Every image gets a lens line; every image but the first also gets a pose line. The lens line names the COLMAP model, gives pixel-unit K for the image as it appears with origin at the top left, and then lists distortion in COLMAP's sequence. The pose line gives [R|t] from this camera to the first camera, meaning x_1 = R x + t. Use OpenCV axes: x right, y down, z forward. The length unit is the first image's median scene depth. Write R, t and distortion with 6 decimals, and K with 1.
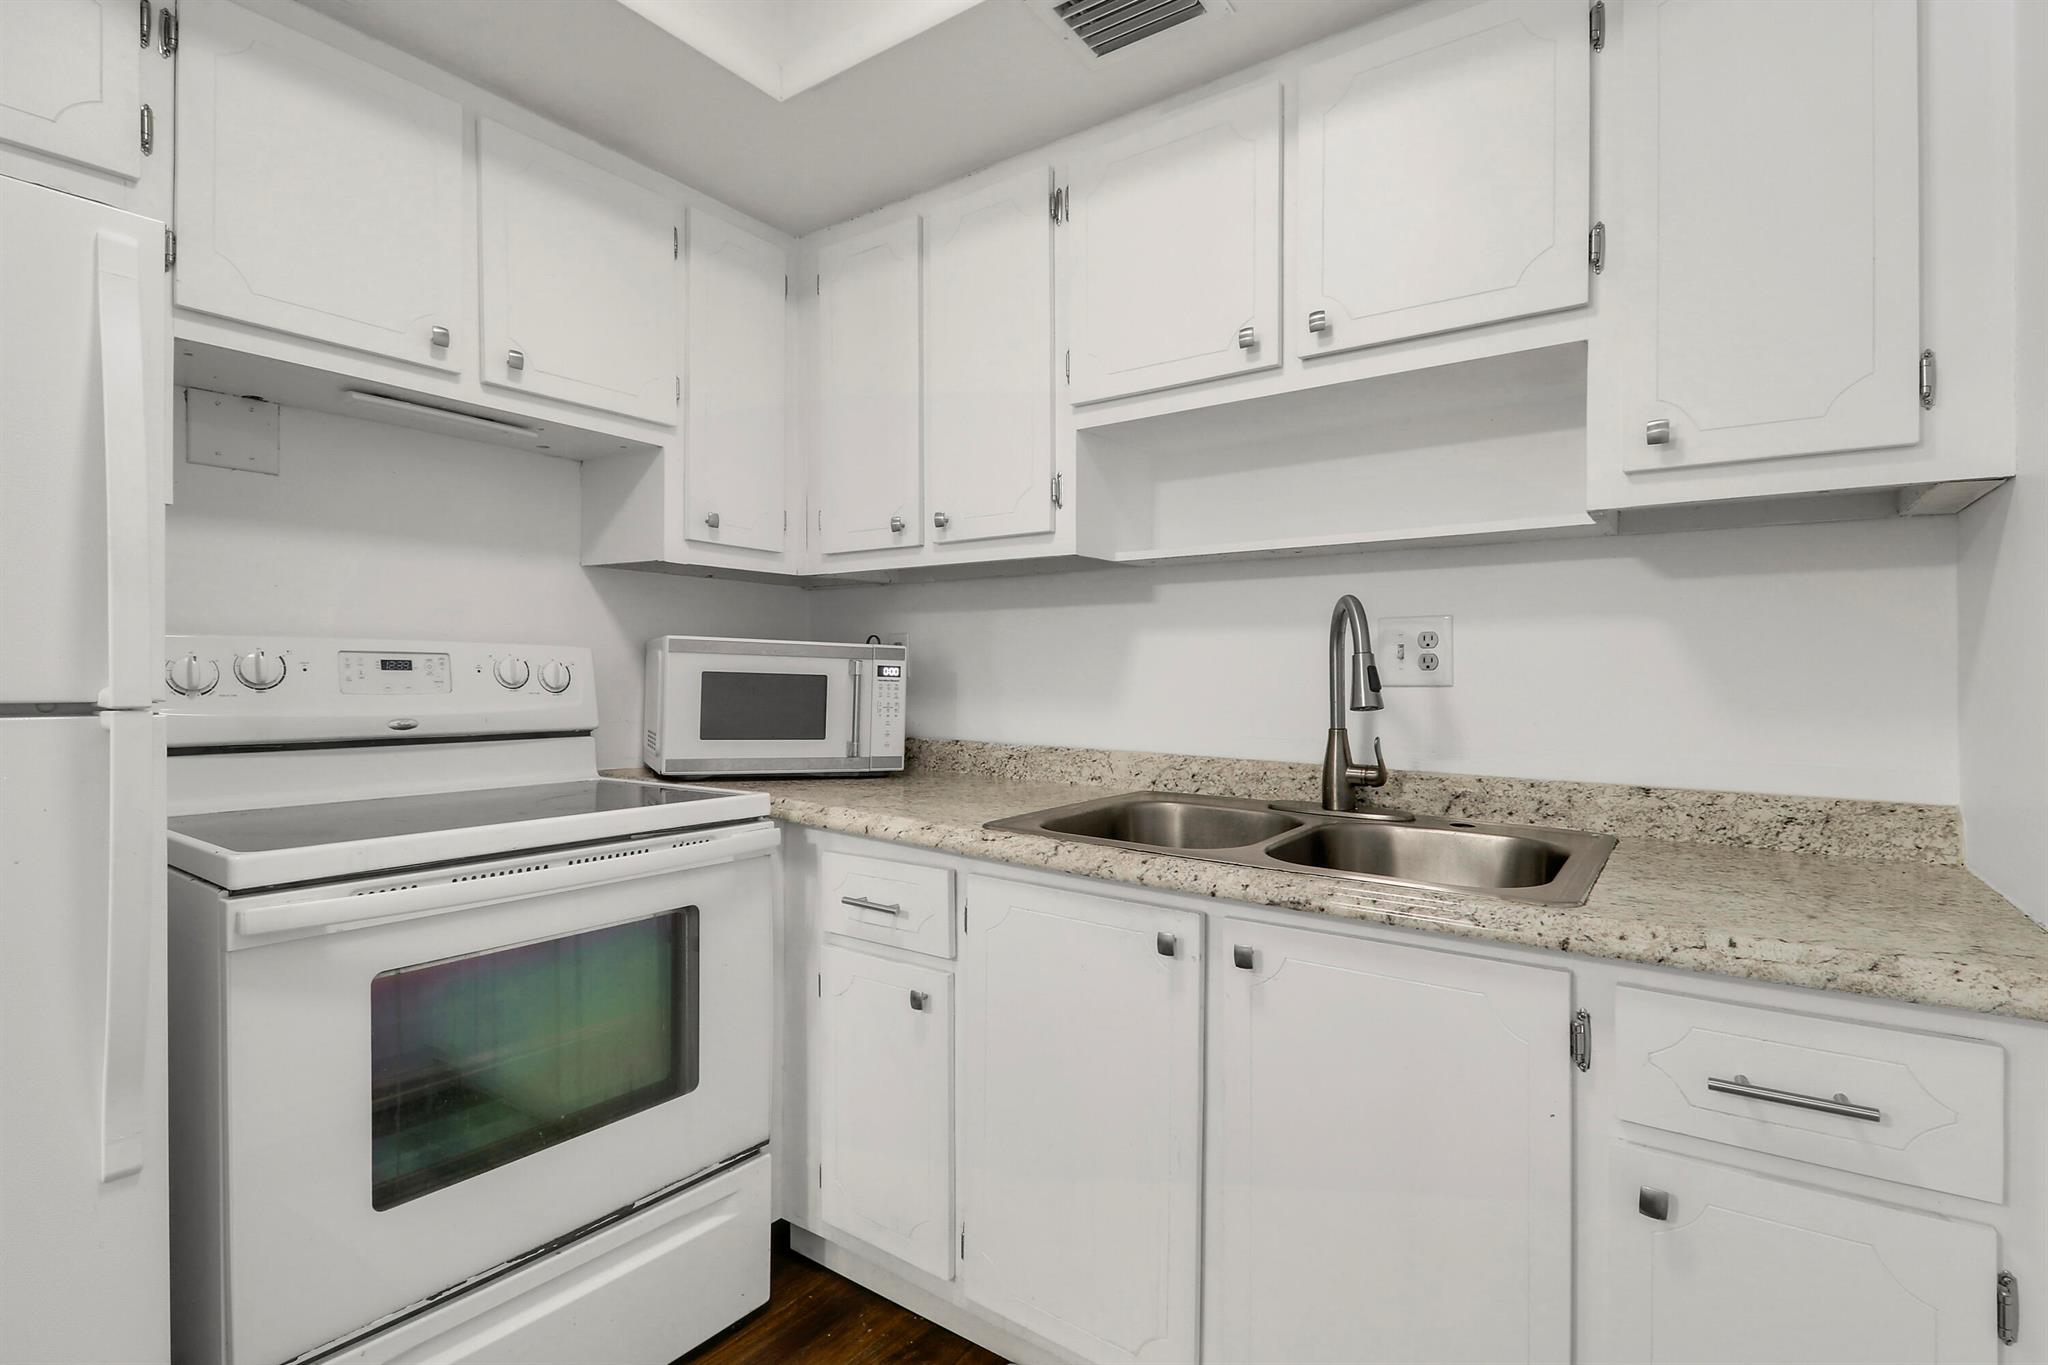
lens RADIAL K [[952.2, 0, 1028.4], [0, 952.2, 680.5], [0, 0, 1]] dist [0.002802, -0.012554]
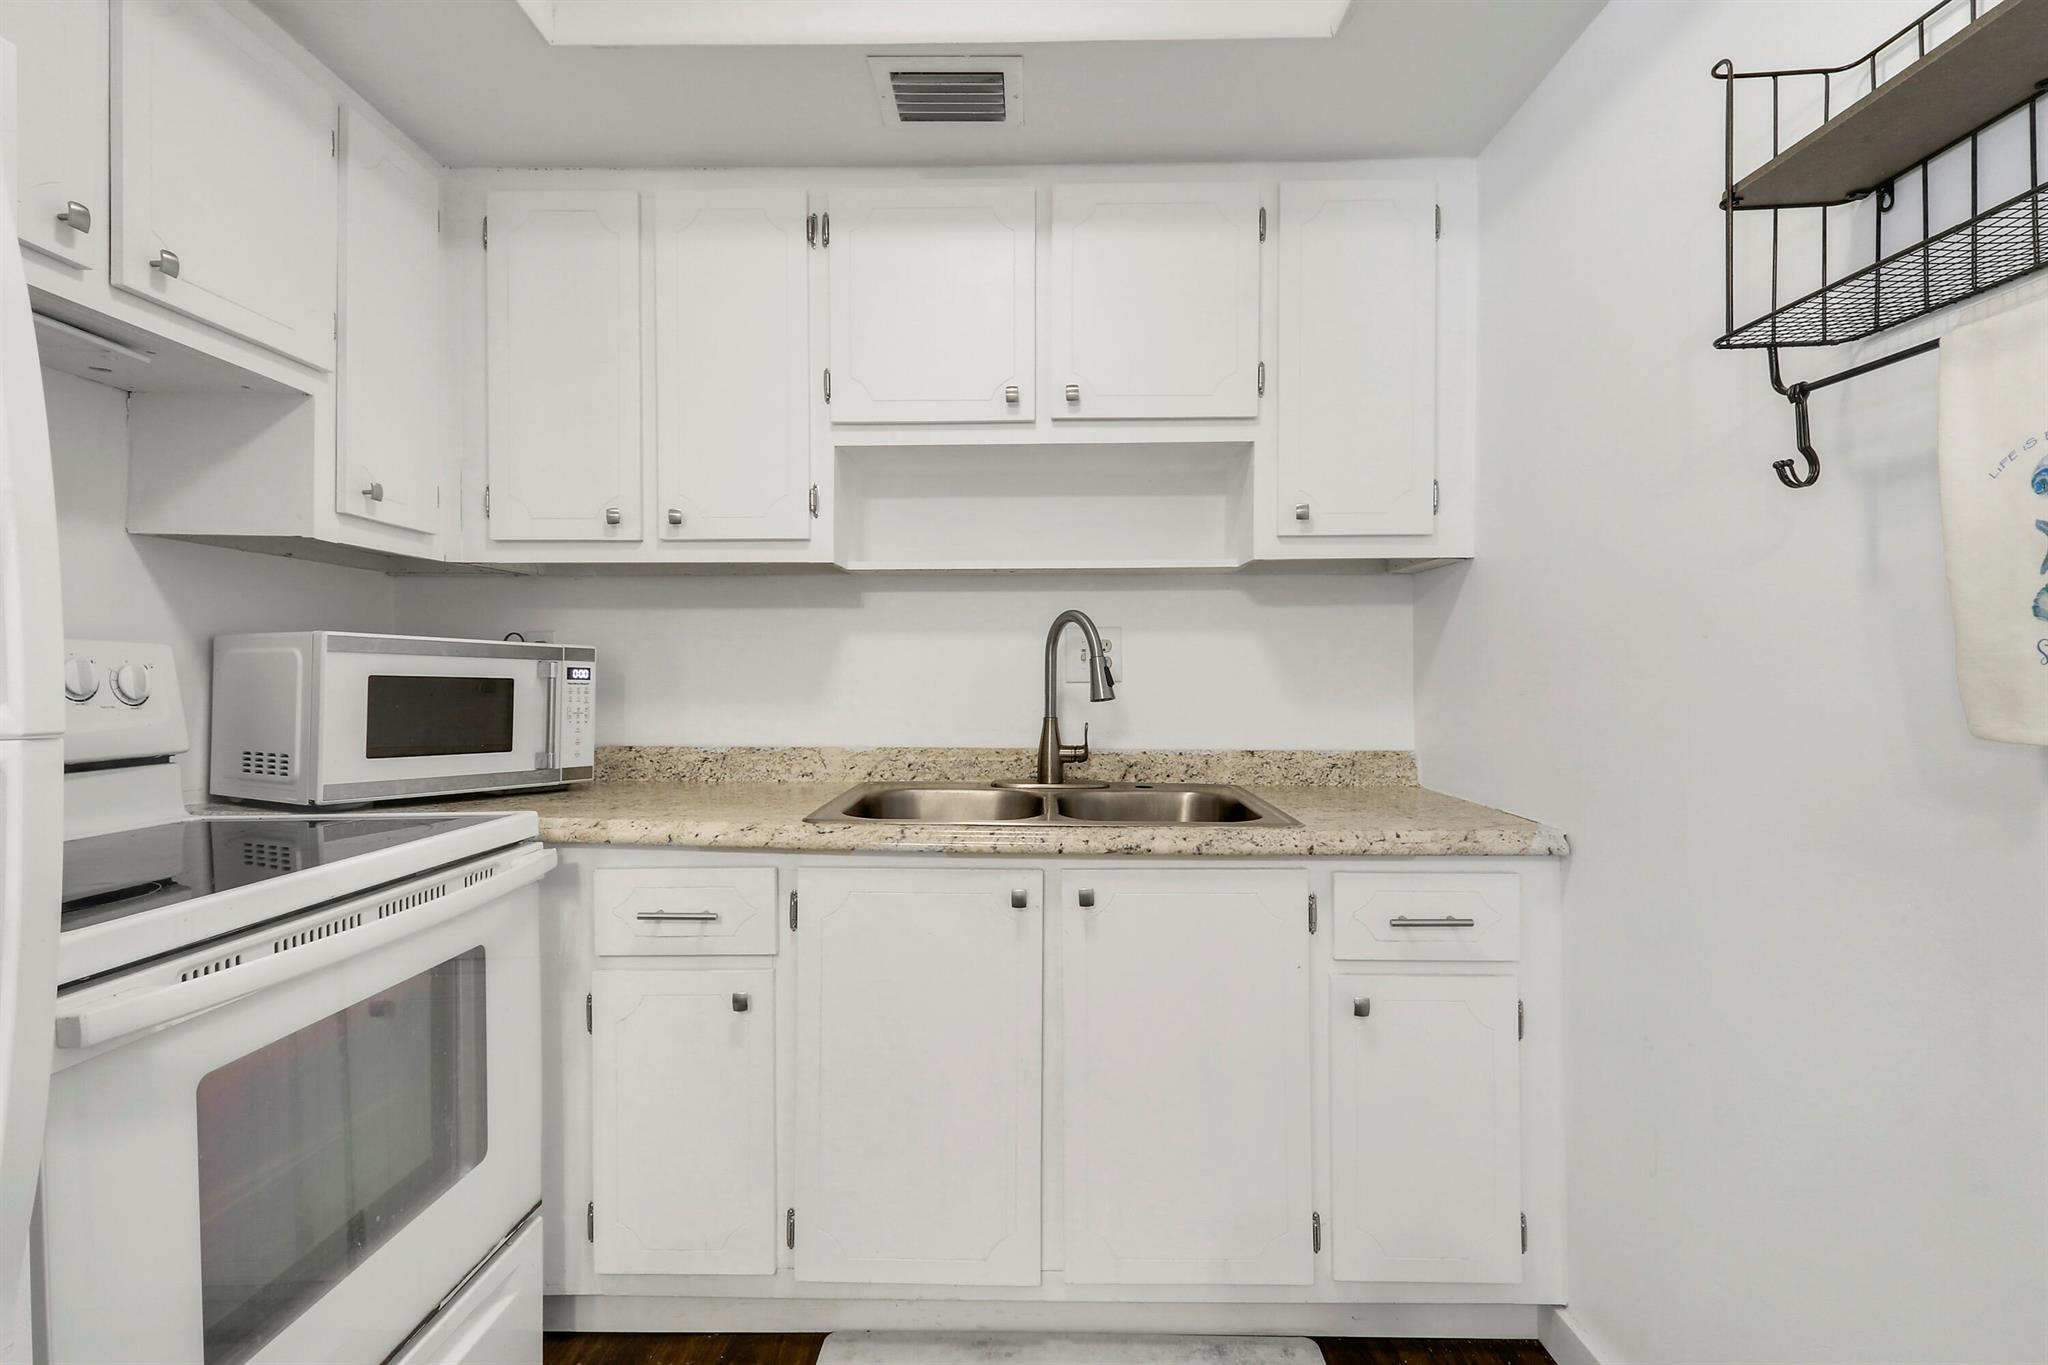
lens RADIAL K [[964.7, 0, 1023.3], [0, 964.7, 672.7], [0, 0, 1]] dist [0.016107, -0.014433]
pose [[0.822833, -0.007153, 0.568238, -0.408437], [0.010588, 0.999940, -0.002746, -0.004372], [-0.568184, 0.008276, 0.822860, -0.007141]]
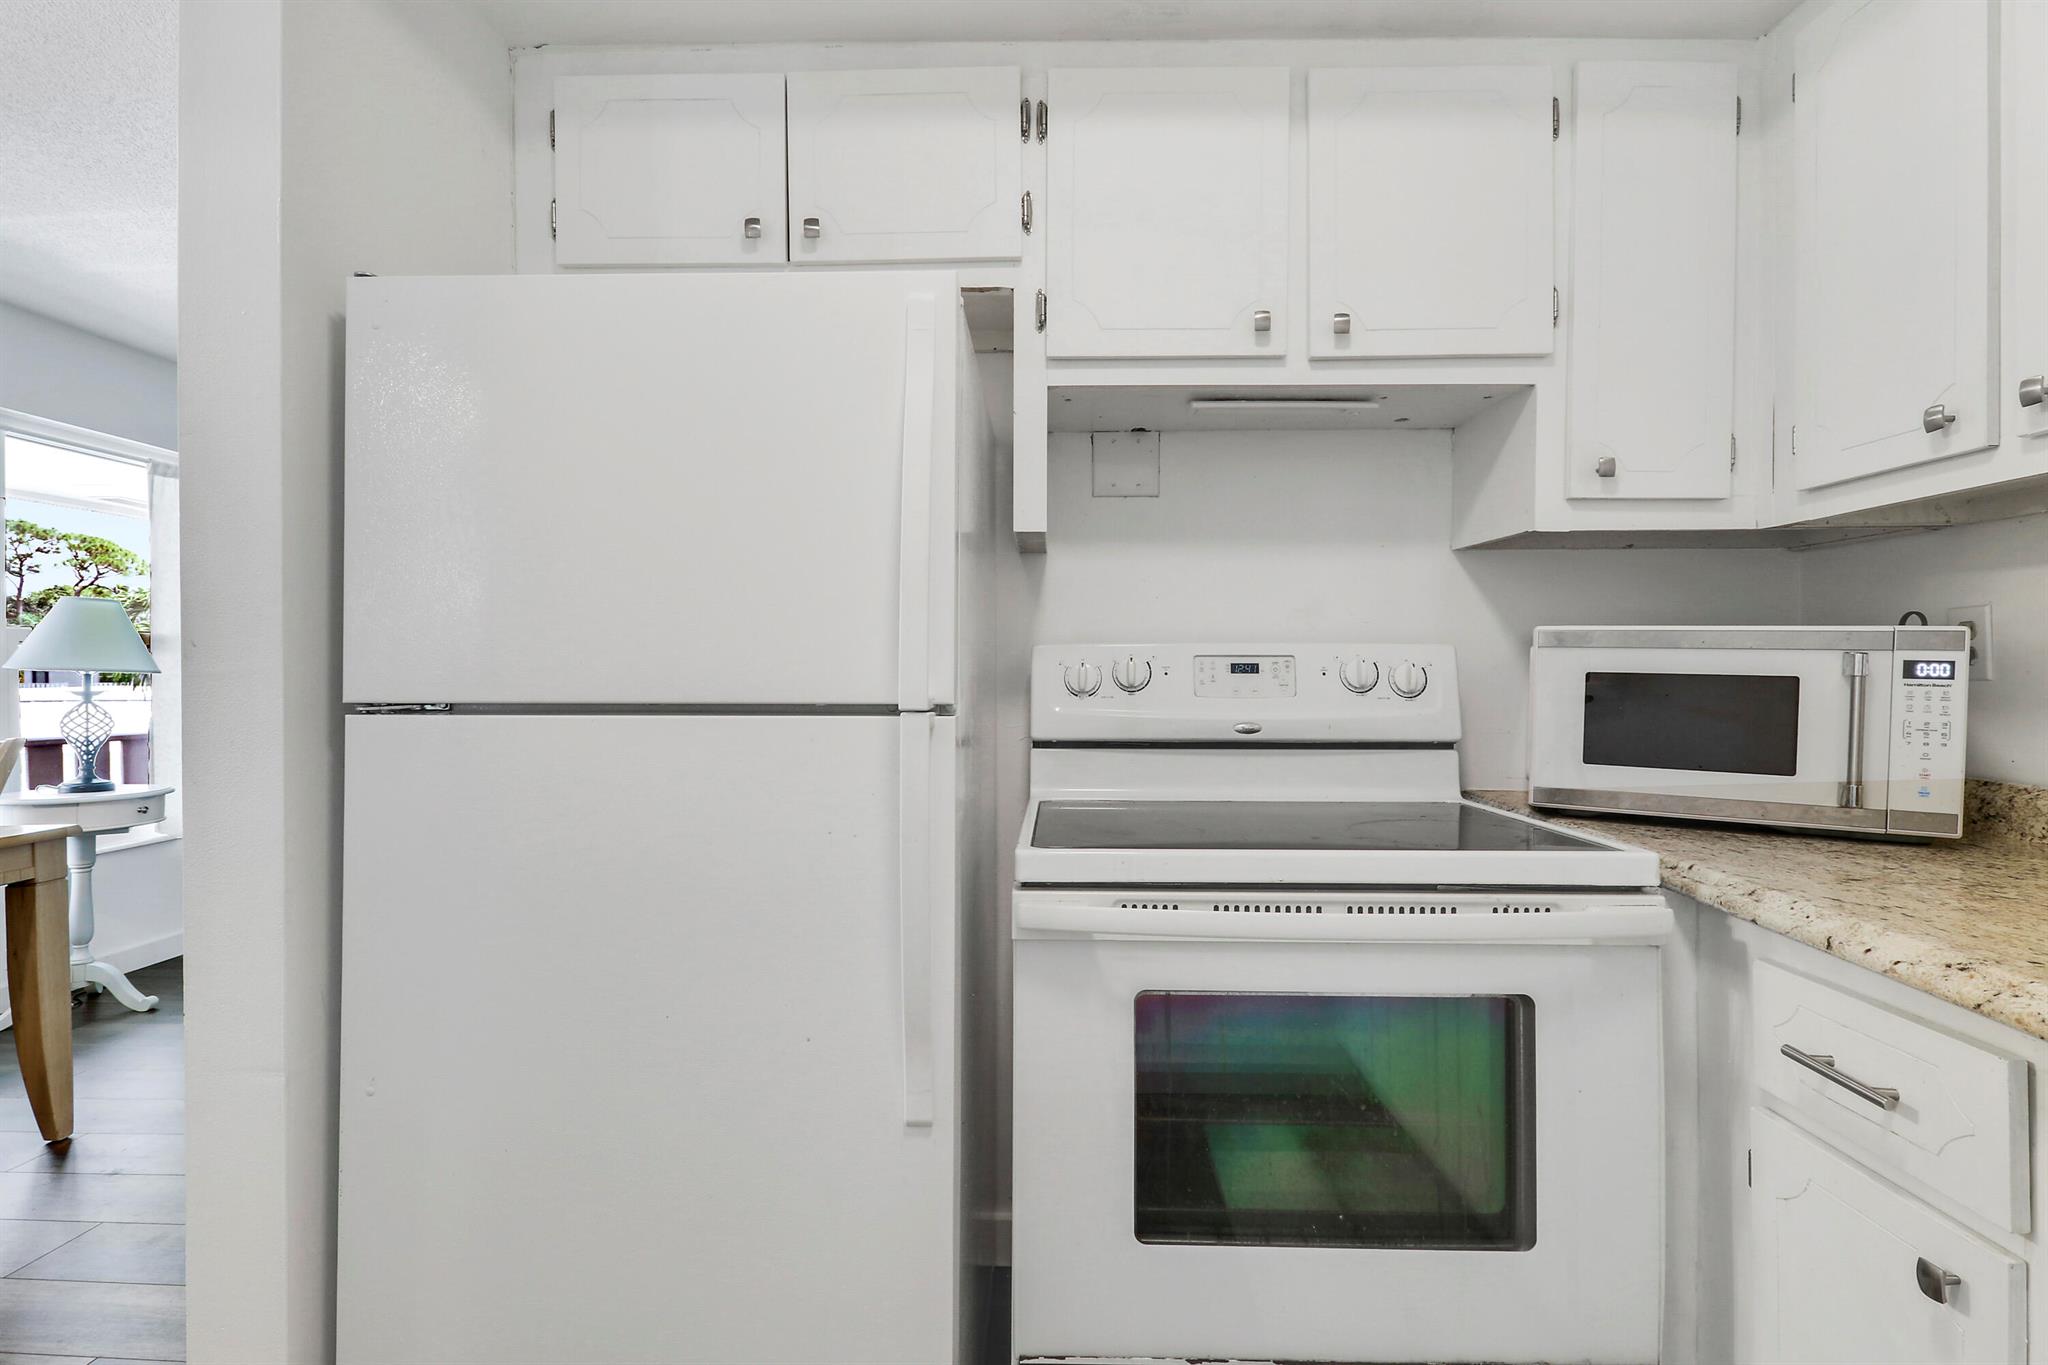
lens RADIAL K [[952.2, 0, 1028.4], [0, 952.2, 680.5], [0, 0, 1]] dist [0.002802, -0.012554]
pose [[0.563725, -0.000052, -0.825962, 0.030509], [0.000181, 1.000000, 0.000061, -0.003706], [0.825962, -0.000184, 0.563725, 0.255445]]
